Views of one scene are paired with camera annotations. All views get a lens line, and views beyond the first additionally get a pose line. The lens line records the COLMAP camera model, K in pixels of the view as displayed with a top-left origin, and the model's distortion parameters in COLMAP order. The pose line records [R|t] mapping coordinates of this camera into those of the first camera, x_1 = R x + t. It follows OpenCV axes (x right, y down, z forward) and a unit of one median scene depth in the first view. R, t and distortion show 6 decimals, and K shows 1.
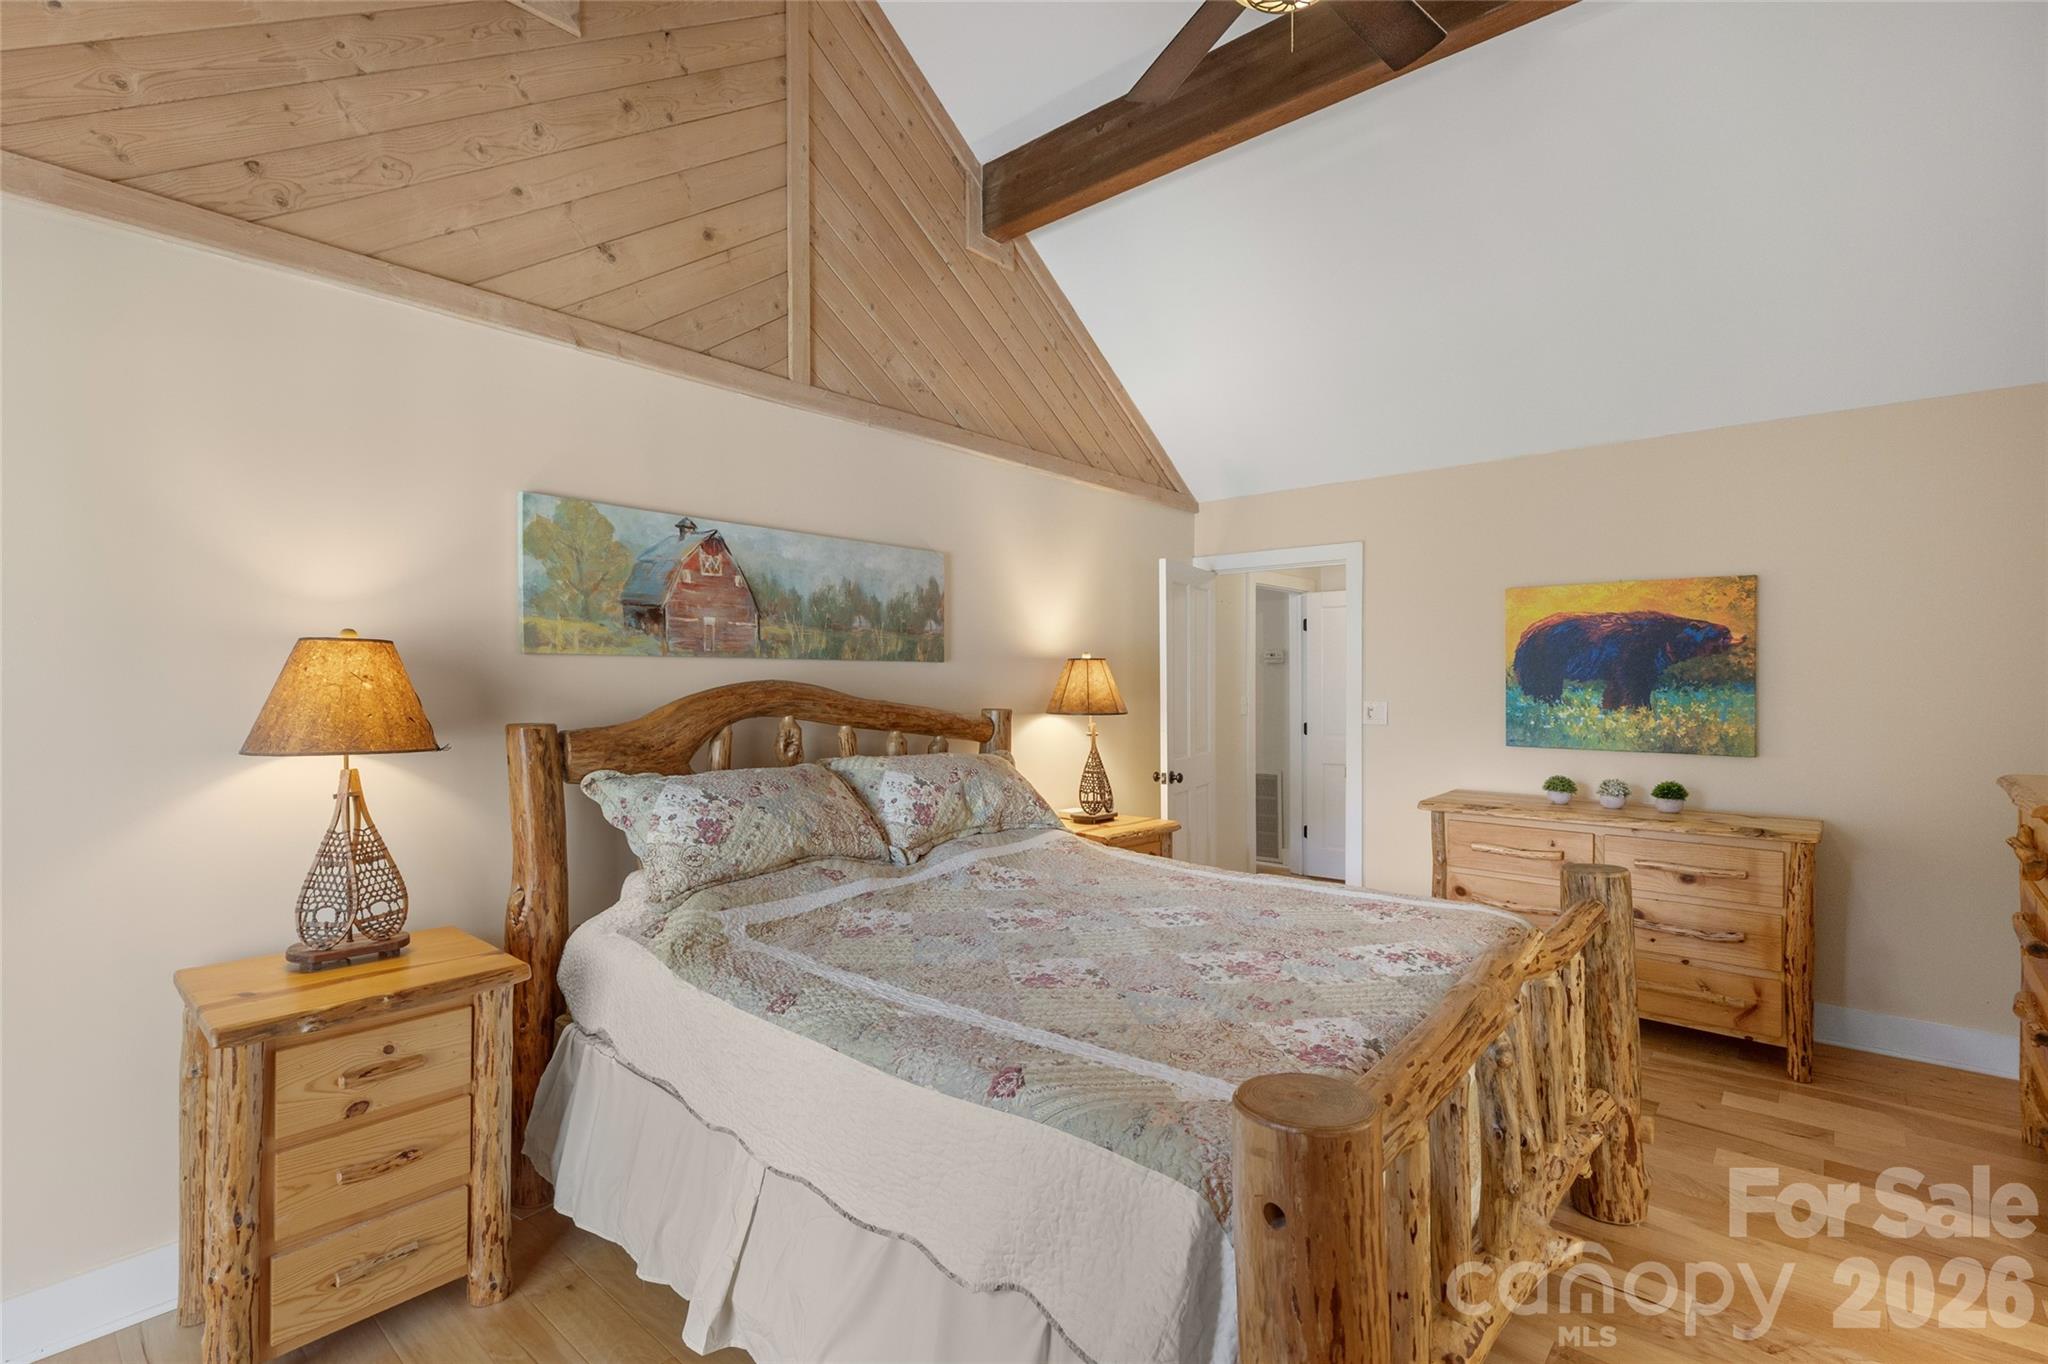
lens RADIAL K [[933.3, 0, 1044.5], [0, 933.3, 682.2], [0, 0, 1]] dist [0.011825, -0.001061]
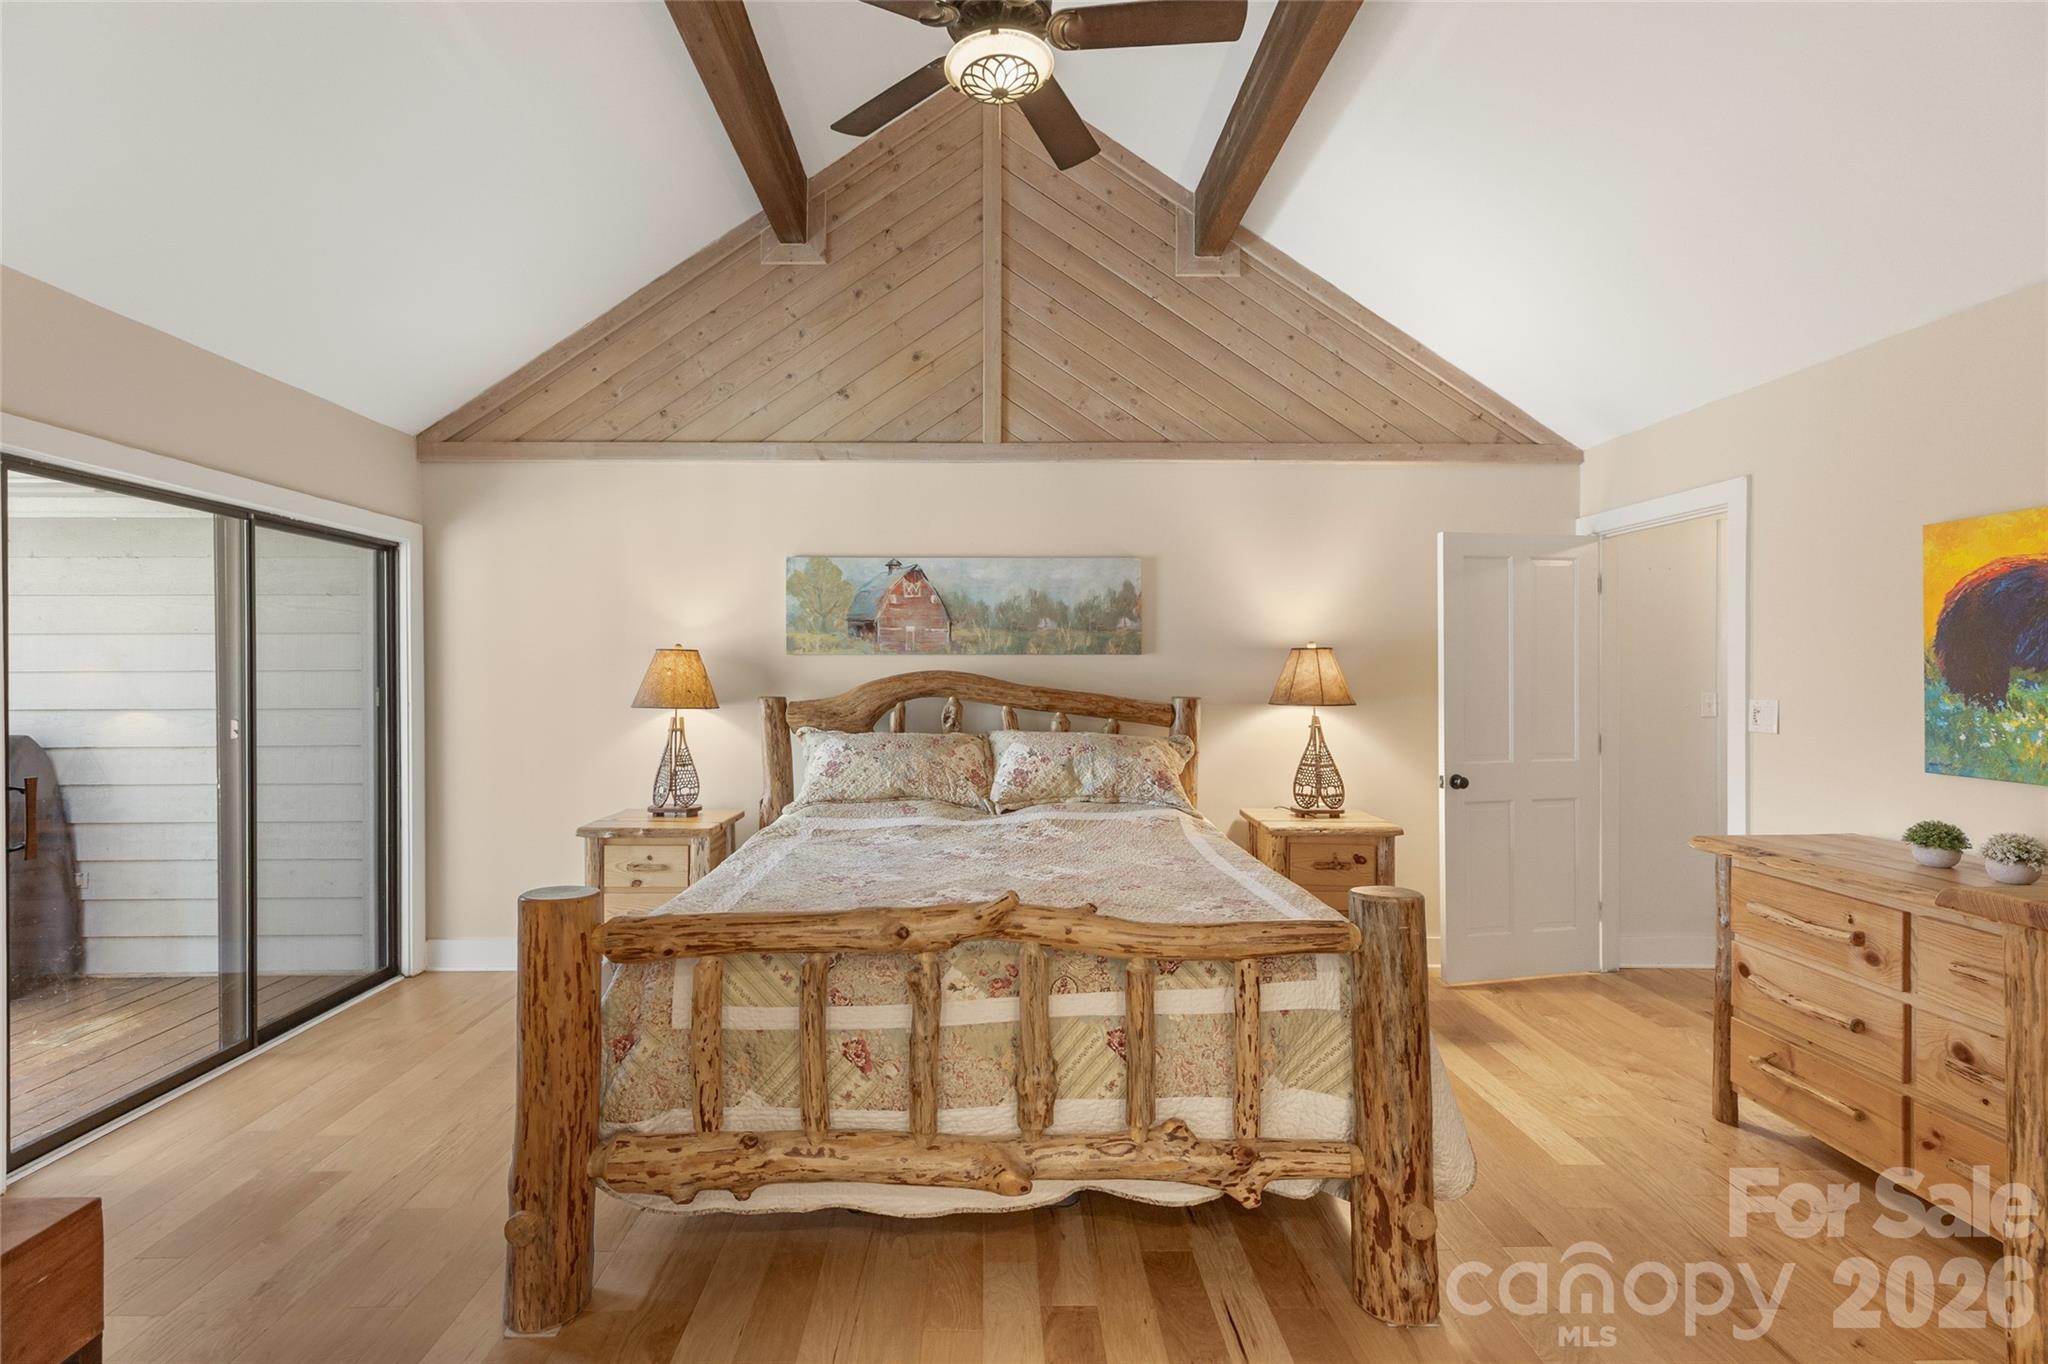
lens RADIAL K [[933.3, 0, 1004.7], [0, 933.3, 680.7], [0, 0, 1]] dist [0.011825, -0.001061]
pose [[0.667563, 0.006987, -0.744521, 0.732383], [-0.000242, 0.999958, 0.009167, 0.000168], [0.744554, -0.005939, 0.667536, 0.140617]]
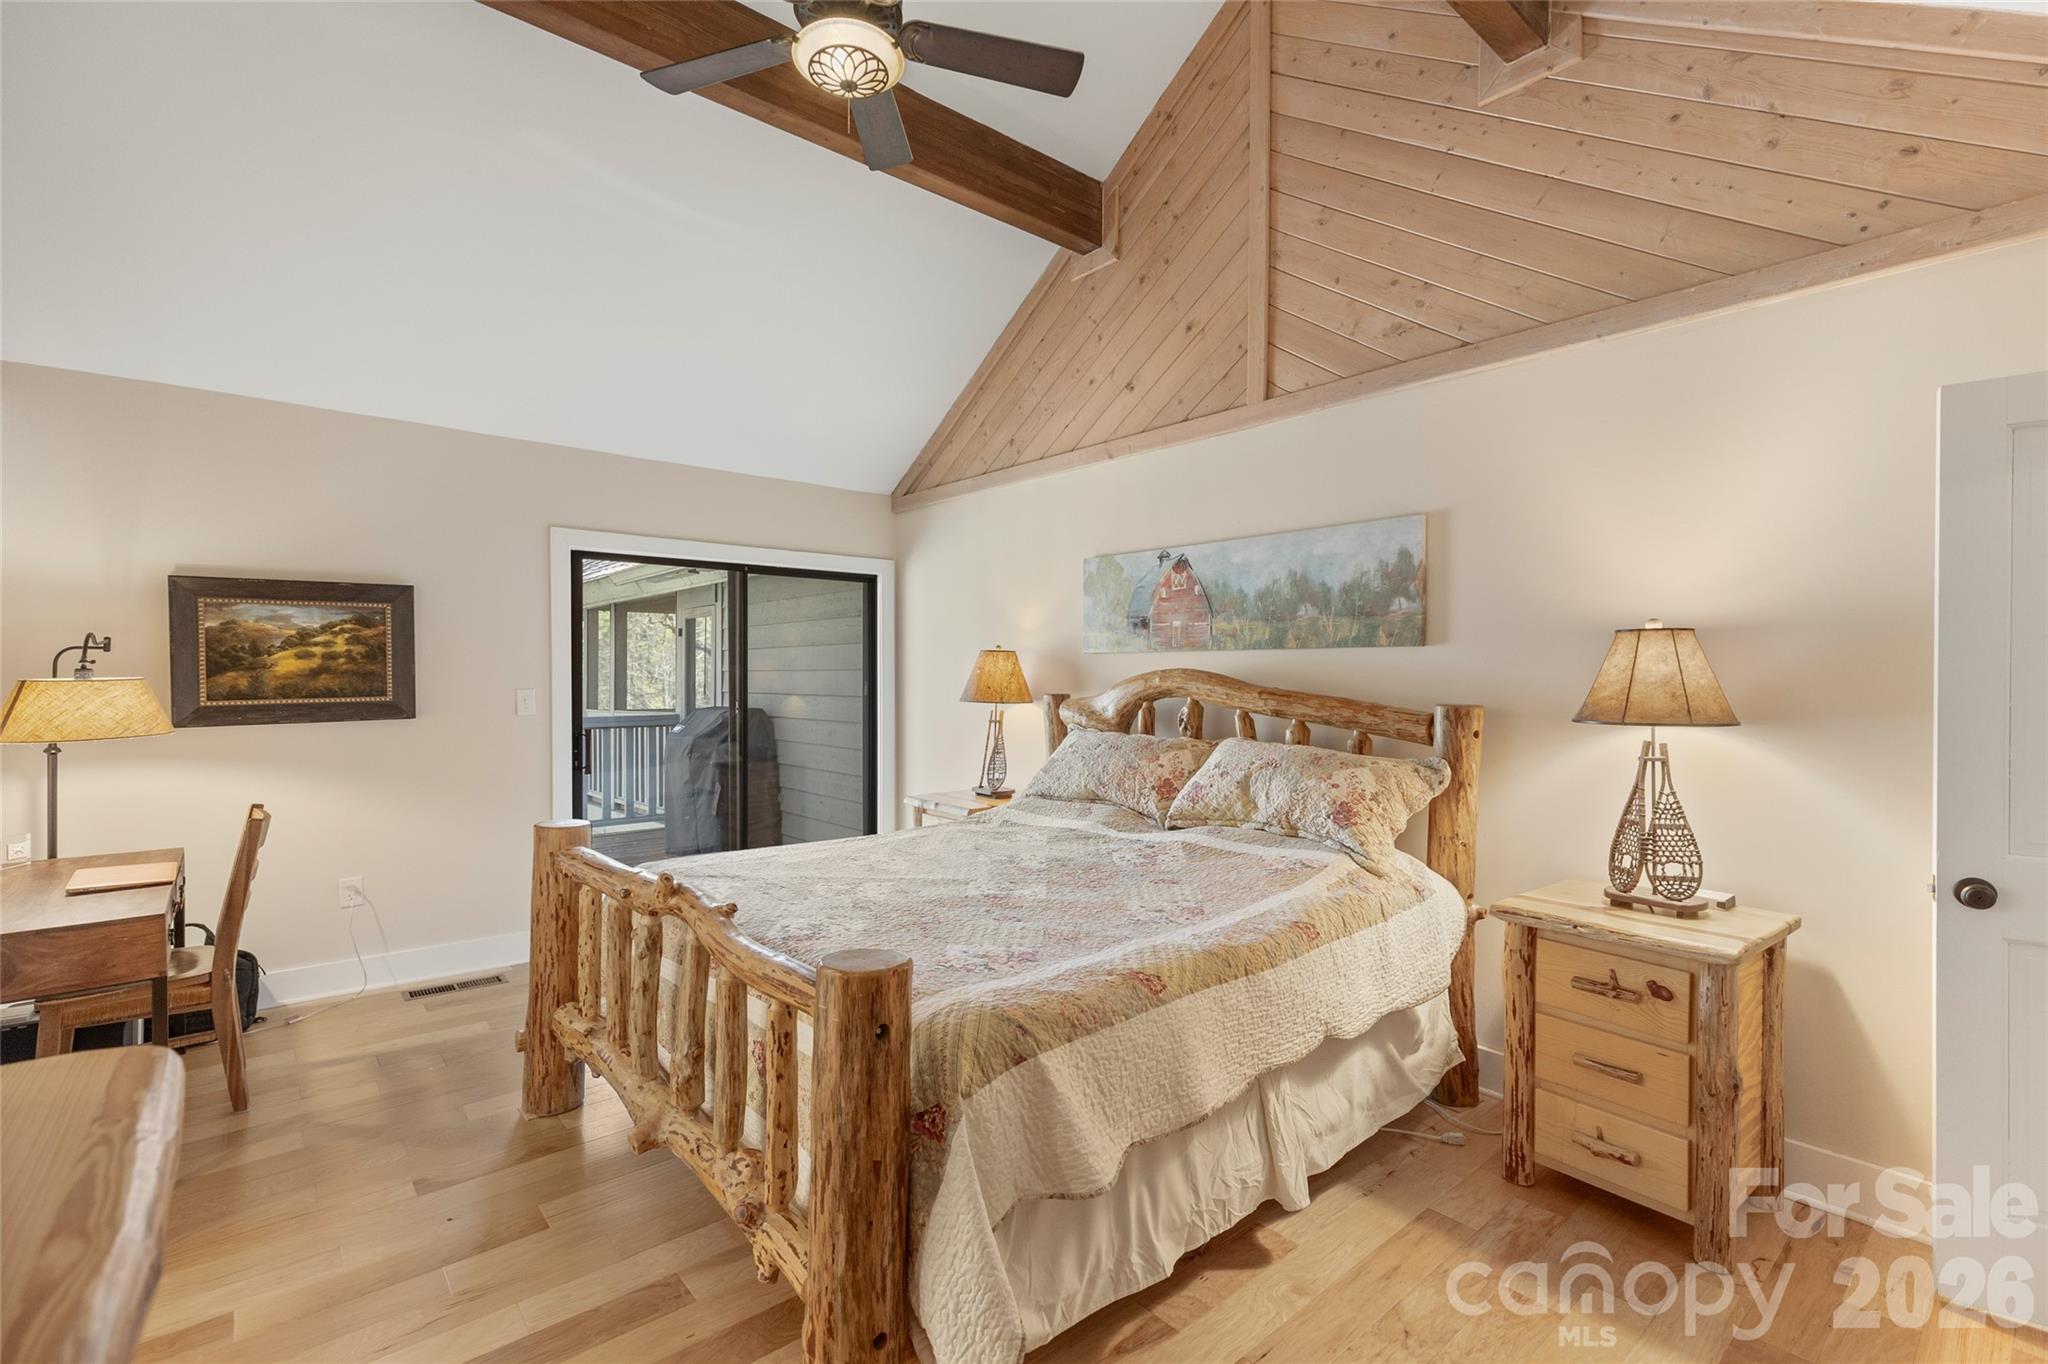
lens RADIAL K [[933.3, 0, 1052.3], [0, 933.3, 678.6], [0, 0, 1]] dist [0.011825, -0.001061]
pose [[-0.143415, 0.020390, -0.989453, 0.903484], [0.010877, 0.999760, 0.019026, -0.013095], [0.989603, -0.008033, -0.143602, 0.926492]]
